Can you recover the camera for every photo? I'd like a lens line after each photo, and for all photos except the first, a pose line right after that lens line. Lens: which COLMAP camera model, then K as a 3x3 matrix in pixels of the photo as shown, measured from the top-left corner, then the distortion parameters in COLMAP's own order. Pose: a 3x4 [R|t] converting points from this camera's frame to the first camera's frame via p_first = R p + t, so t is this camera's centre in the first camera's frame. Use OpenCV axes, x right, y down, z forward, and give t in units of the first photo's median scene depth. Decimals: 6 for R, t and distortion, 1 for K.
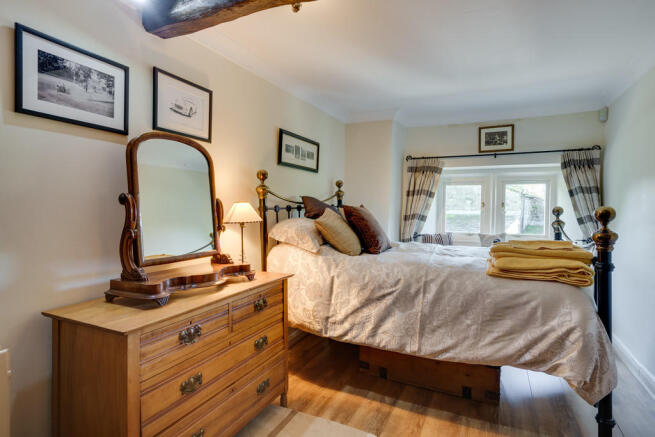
lens RADIAL K [[342.2, 0, 326.9], [0, 342.2, 215.0], [0, 0, 1]] dist [0.003777, 0.002381]
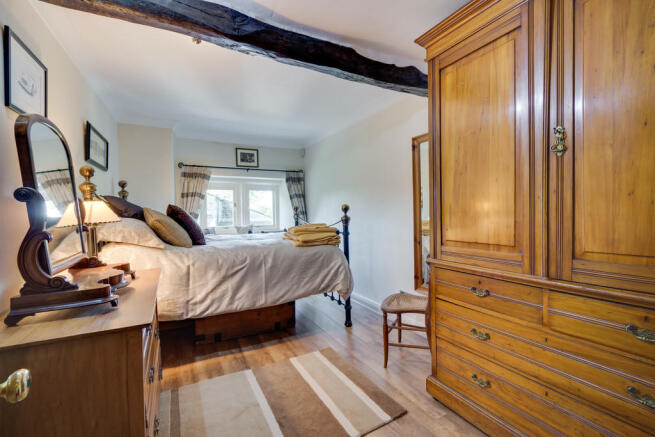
lens RADIAL K [[297.4, 0, 331.4], [0, 297.4, 215.2], [0, 0, 1]] dist [-0.001547, 0.001818]
pose [[0.589670, -0.029917, 0.807090, -0.506274], [0.030520, 0.999425, 0.014748, 0.008739], [-0.807068, 0.015935, 0.590244, 0.009855]]
